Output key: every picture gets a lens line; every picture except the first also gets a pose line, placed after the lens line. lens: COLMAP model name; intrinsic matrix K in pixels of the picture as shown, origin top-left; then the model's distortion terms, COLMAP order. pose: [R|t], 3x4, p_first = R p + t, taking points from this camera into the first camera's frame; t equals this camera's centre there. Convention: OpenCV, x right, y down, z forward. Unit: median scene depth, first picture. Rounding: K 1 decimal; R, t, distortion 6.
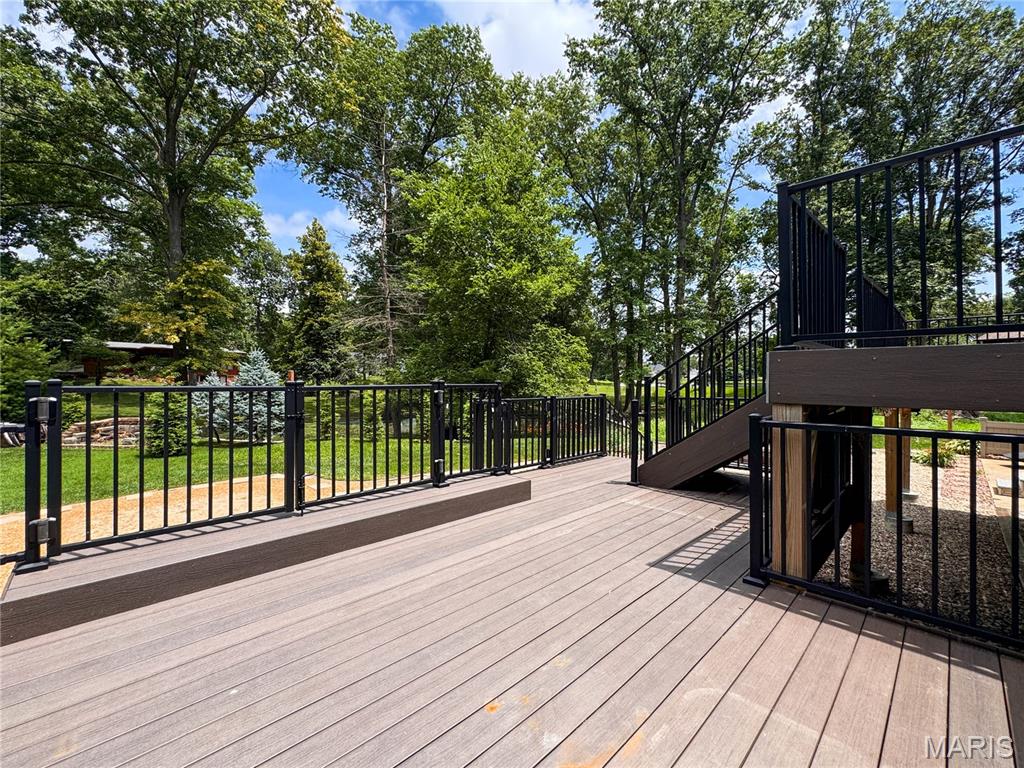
lens RADIAL K [[414.3, 0, 511.3], [0, 414.3, 380.0], [0, 0, 1]] dist [-0.001796, 0.000121]
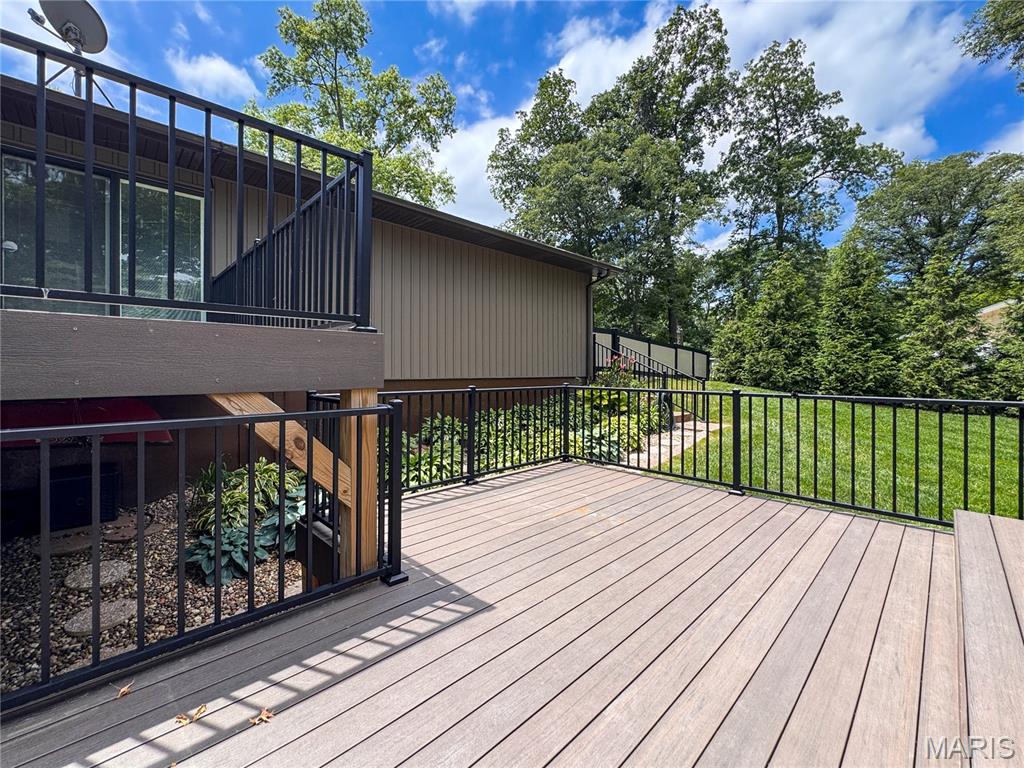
lens RADIAL K [[429.7, 0, 509.8], [0, 429.7, 369.1], [0, 0, 1]] dist [0.002928, 0.000390]
pose [[-0.999912, -0.002321, -0.013065, 0.312872], [-0.002266, 0.999988, -0.004252, 0.014867], [0.013075, -0.004222, -0.999906, 1.787058]]
